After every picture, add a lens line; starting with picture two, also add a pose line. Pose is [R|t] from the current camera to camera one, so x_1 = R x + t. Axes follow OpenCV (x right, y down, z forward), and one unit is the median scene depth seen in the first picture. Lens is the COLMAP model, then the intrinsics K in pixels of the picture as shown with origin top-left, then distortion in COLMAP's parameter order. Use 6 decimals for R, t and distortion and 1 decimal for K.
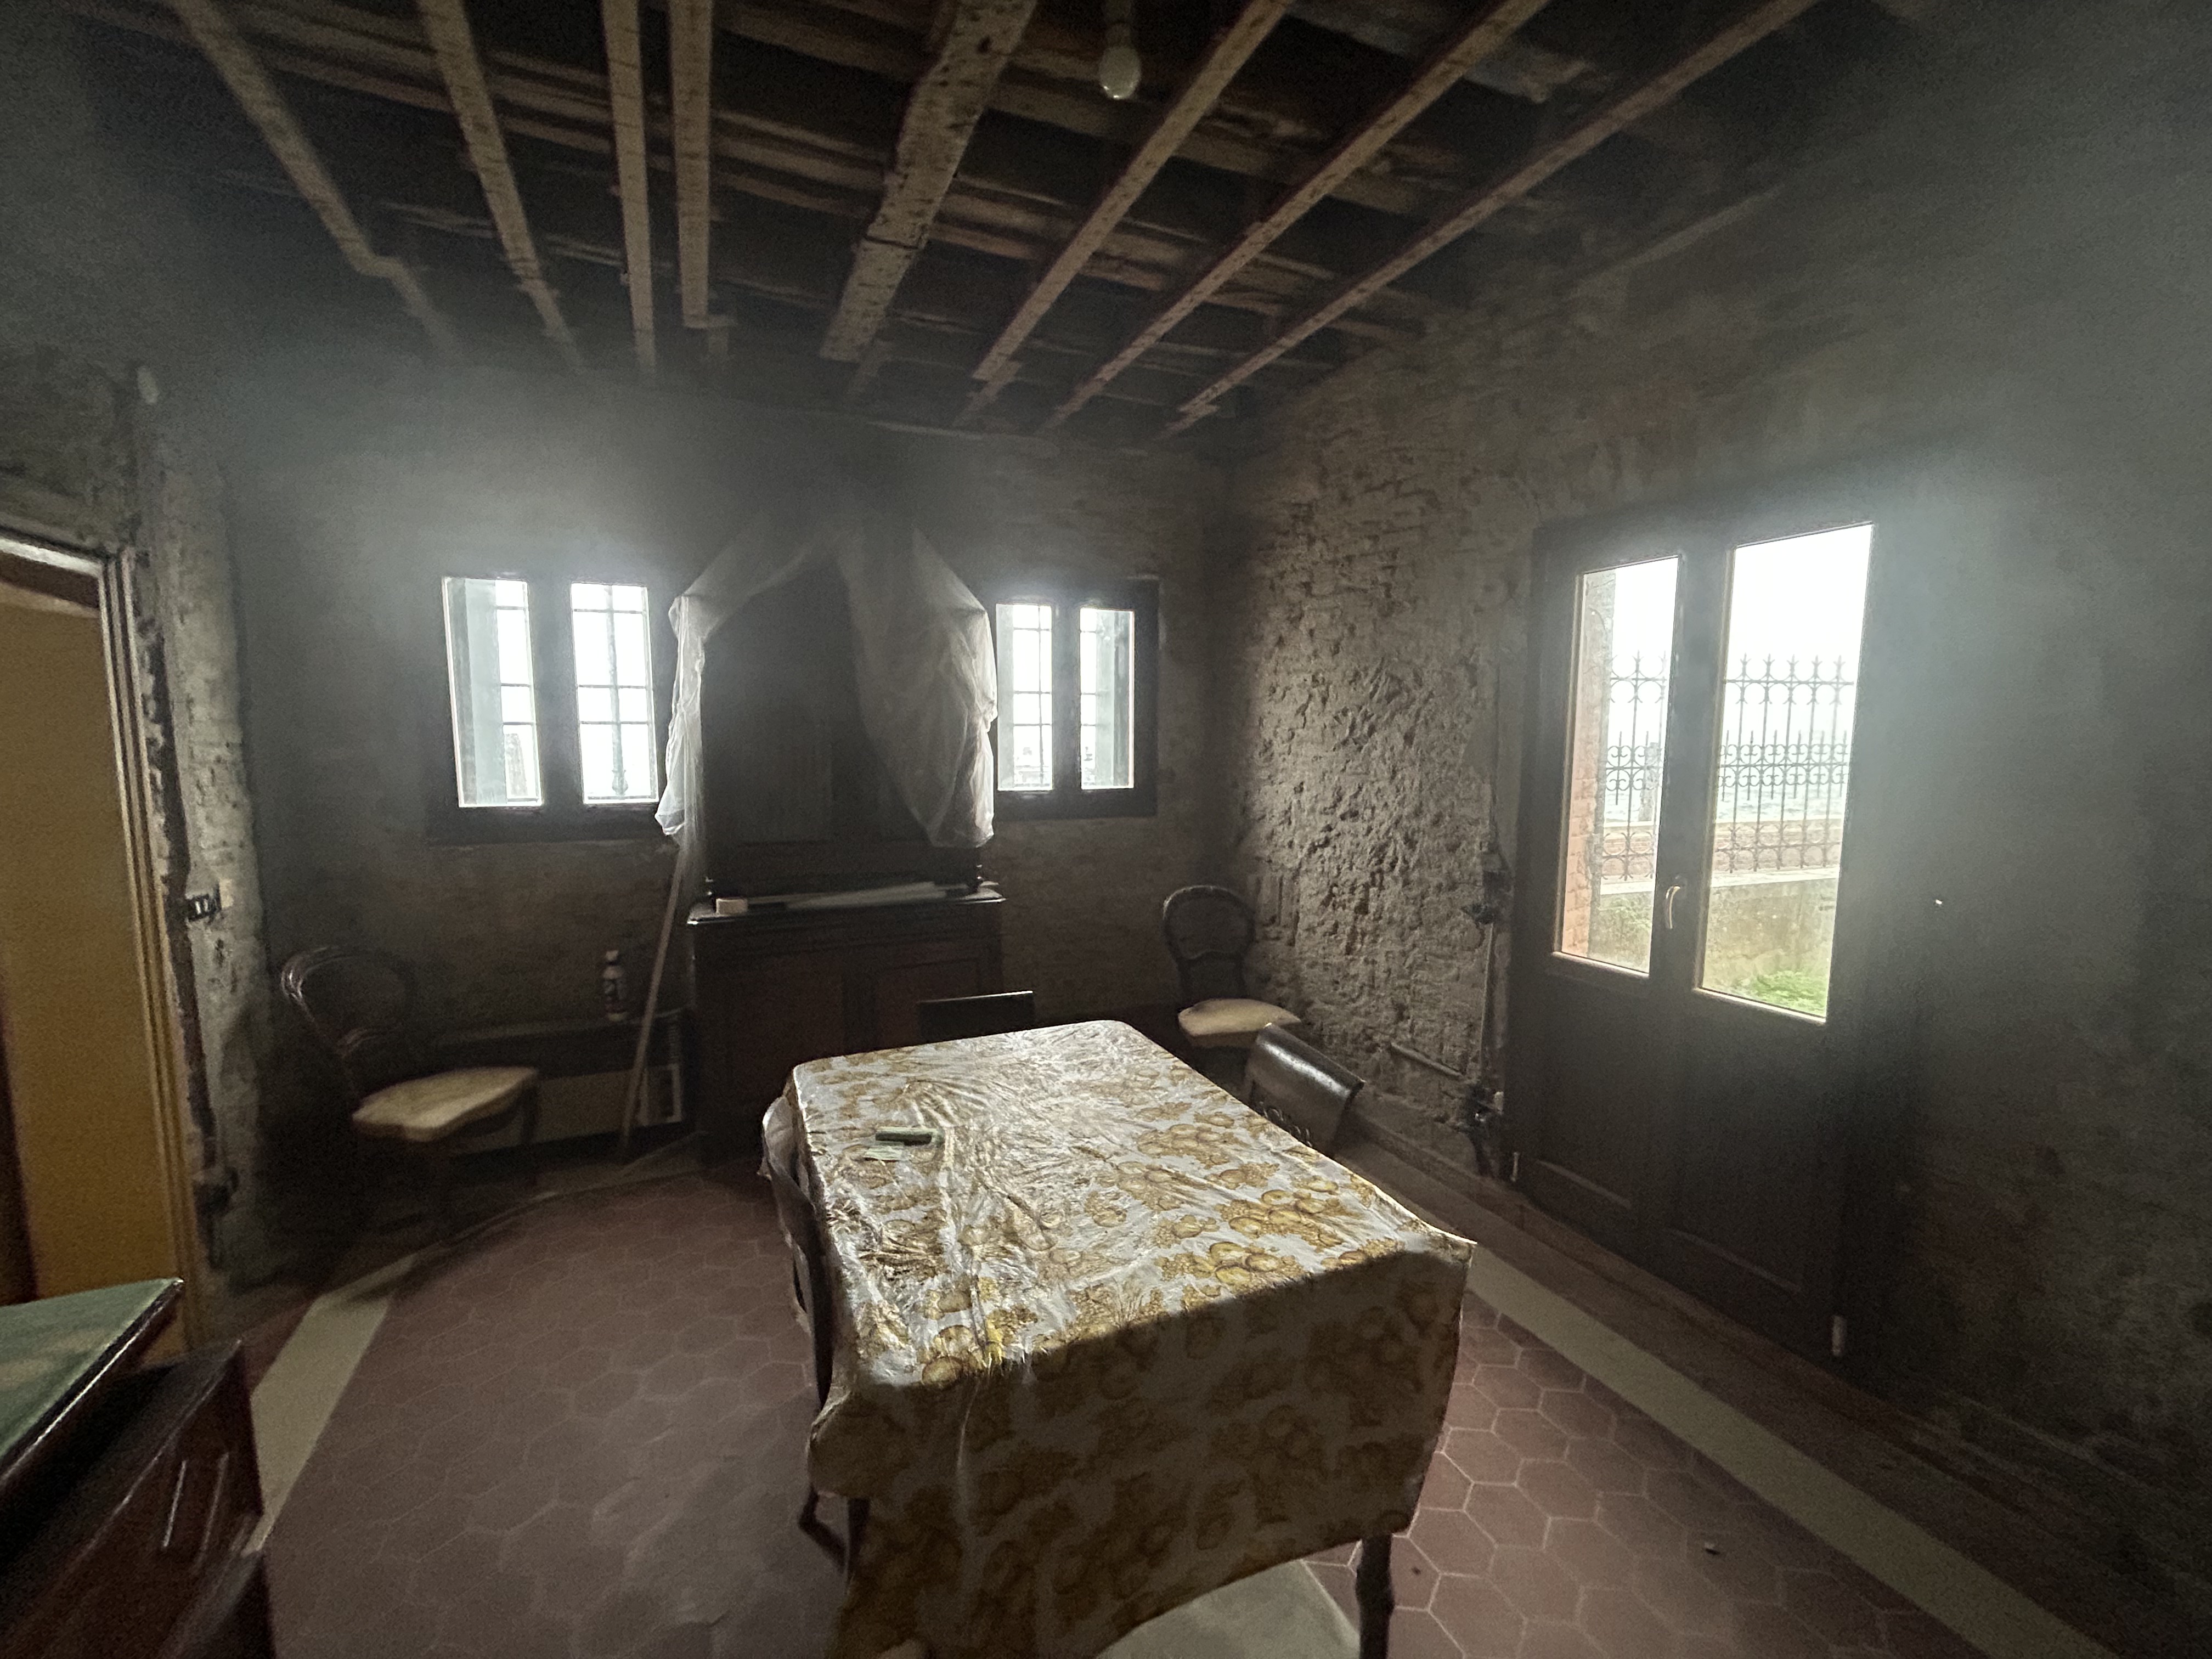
lens RADIAL K [[895.8, 0, 1102.9], [0, 895.8, 838.3], [0, 0, 1]] dist [0.001858, 0.000137]
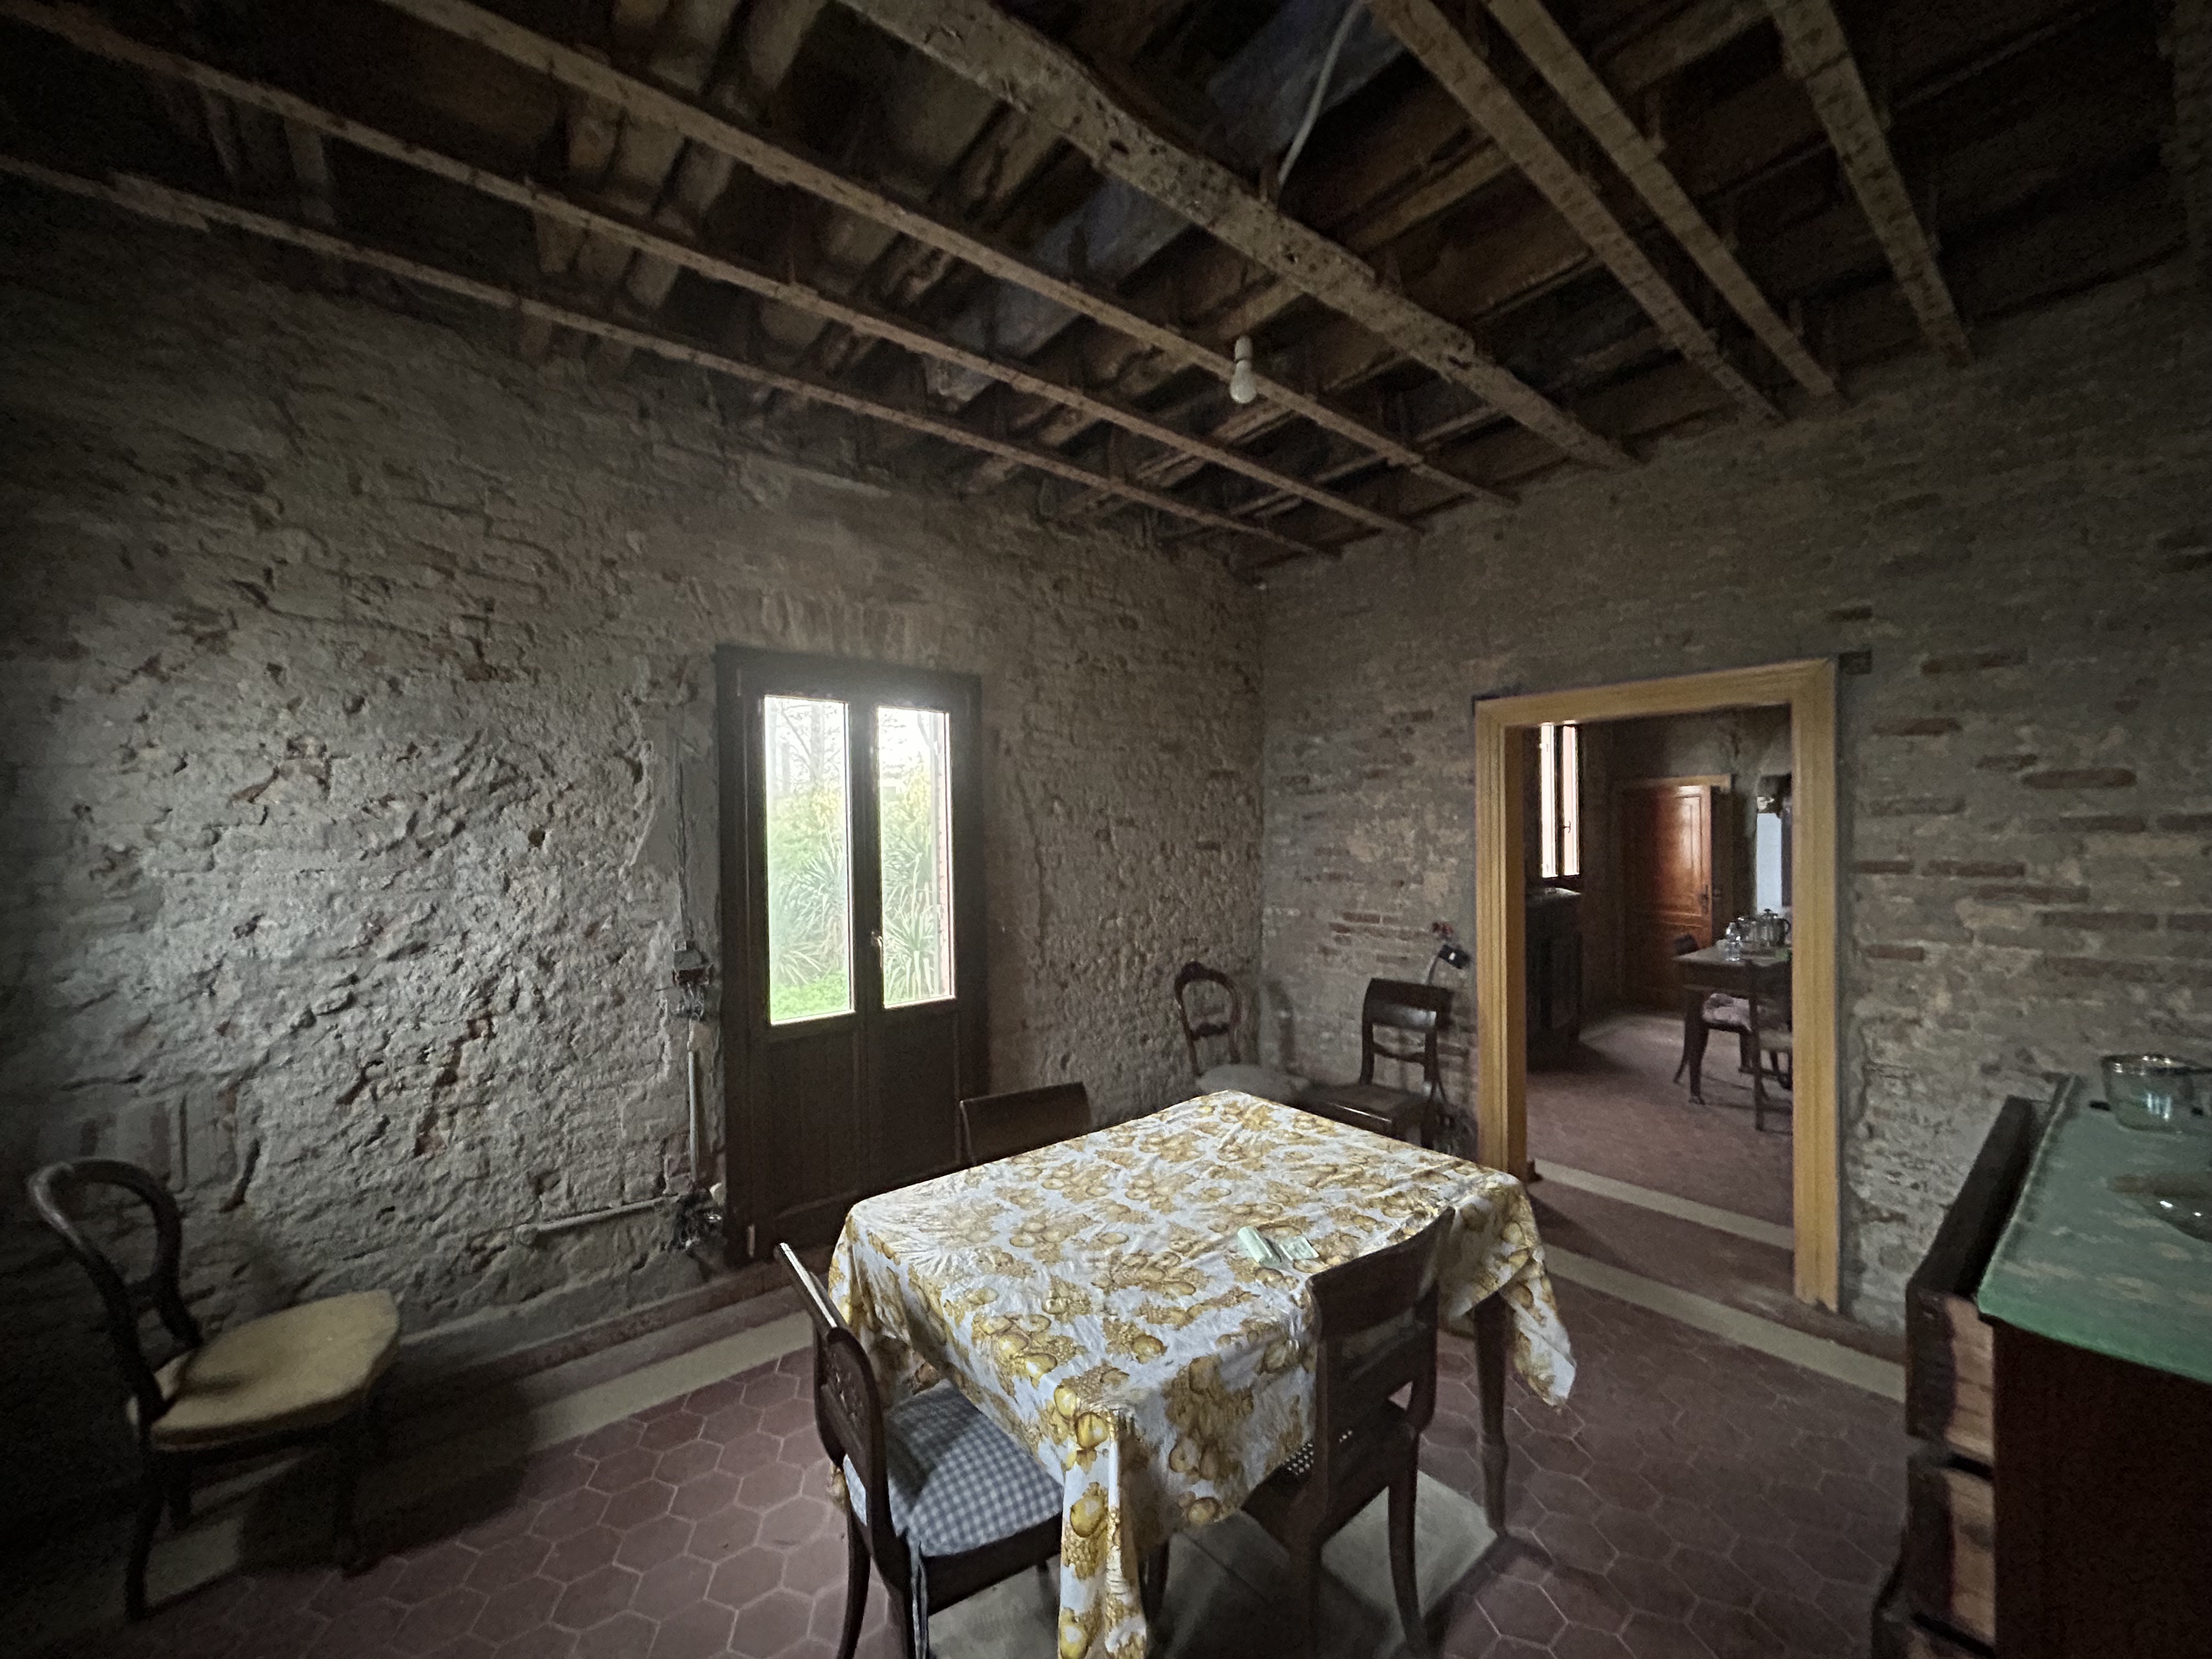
lens RADIAL K [[895.8, 0, 1104.7], [0, 895.8, 832.1], [0, 0, 1]] dist [0.001858, 0.000137]
pose [[-0.272894, -0.000990, 0.962044, -0.570220], [0.120964, 0.992028, 0.035333, -0.081712], [-0.954409, 0.126014, -0.270598, 0.713386]]
